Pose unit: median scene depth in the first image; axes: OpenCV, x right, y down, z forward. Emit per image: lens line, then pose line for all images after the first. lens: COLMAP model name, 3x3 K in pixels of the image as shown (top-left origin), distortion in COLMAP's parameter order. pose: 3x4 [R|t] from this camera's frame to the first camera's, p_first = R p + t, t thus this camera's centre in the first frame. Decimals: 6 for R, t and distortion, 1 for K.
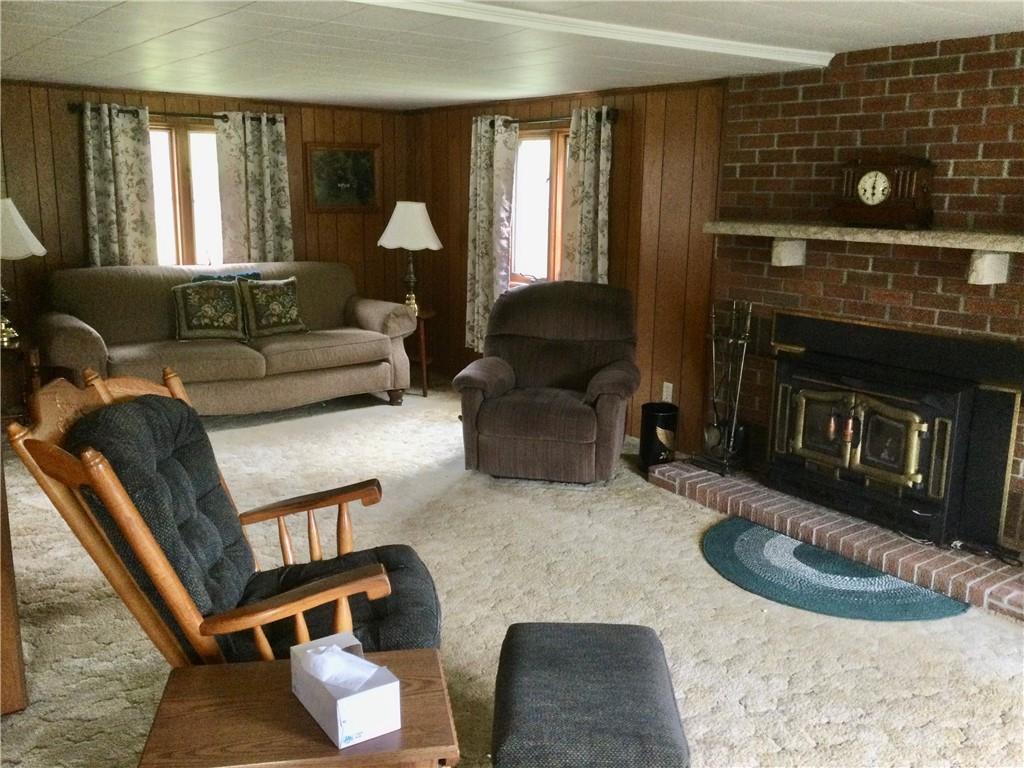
lens RADIAL K [[921.7, 0, 512.0], [0, 921.7, 384.0], [0, 0, 1]] dist [-0.002353, -0.000721]
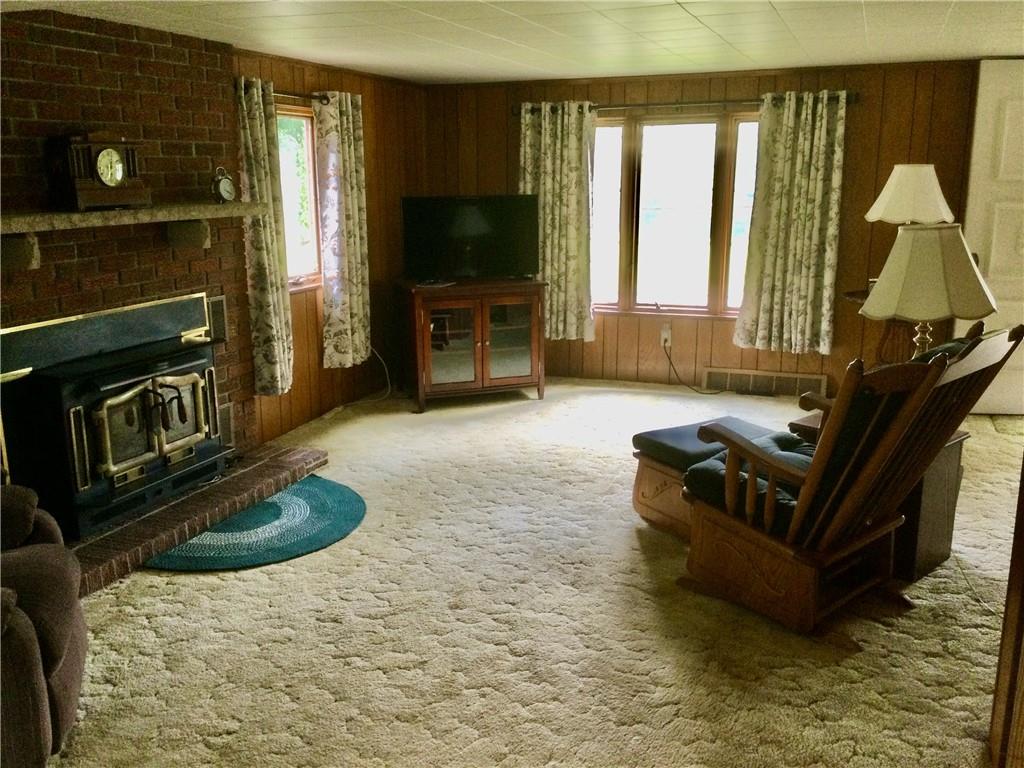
lens RADIAL K [[938.6, 0, 512.0], [0, 938.6, 384.0], [0, 0, 1]] dist [0.009389, 0.003906]
pose [[-0.545593, -0.196280, 0.814741, -0.693135], [0.179336, 0.922321, 0.342290, -0.275734], [-0.818637, 0.332863, -0.468012, 1.248081]]
